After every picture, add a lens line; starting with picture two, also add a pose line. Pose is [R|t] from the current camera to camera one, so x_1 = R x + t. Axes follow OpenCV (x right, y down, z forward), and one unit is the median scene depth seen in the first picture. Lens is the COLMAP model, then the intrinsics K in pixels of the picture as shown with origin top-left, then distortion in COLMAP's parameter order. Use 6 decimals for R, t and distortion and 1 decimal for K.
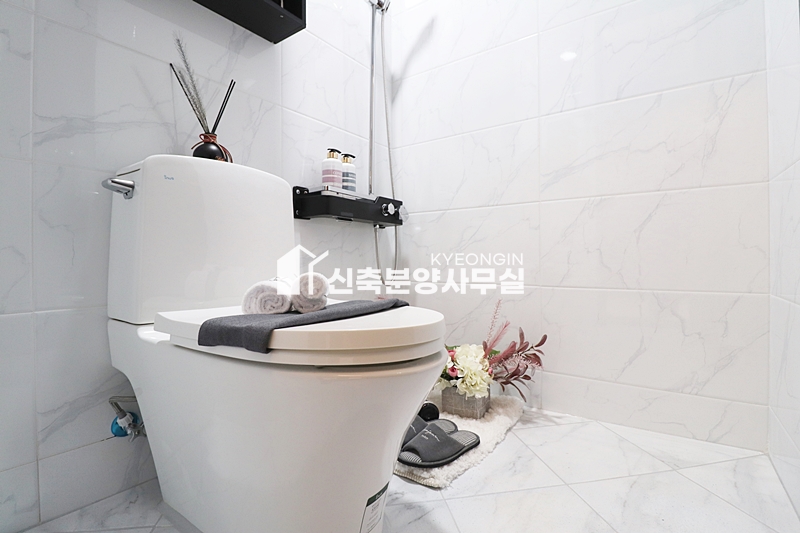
lens RADIAL K [[374.9, 0, 401.4], [0, 374.9, 262.6], [0, 0, 1]] dist [0.001455, -0.014901]
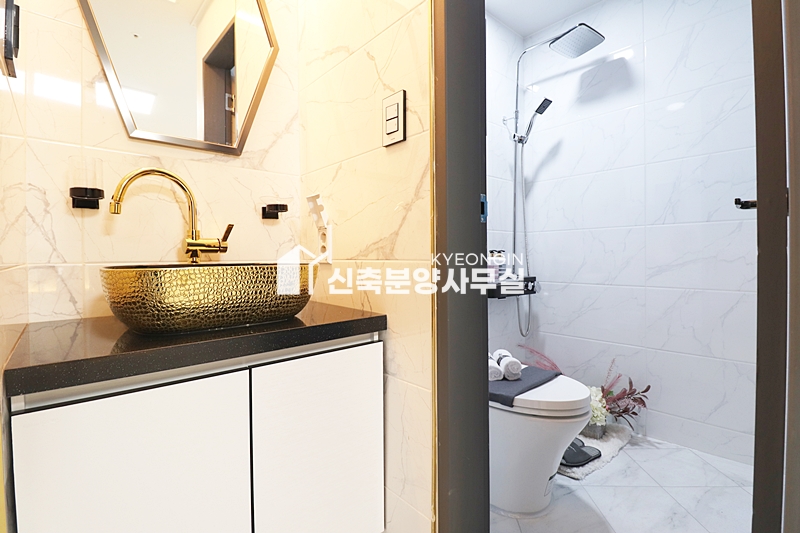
lens RADIAL K [[374.9, 0, 401.4], [0, 374.9, 262.6], [0, 0, 1]] dist [0.001455, -0.014901]
pose [[0.973532, 0.001100, -0.228549, -0.211008], [0.000562, 0.999974, 0.007208, -0.286517], [0.228551, -0.007145, 0.973506, -0.600198]]
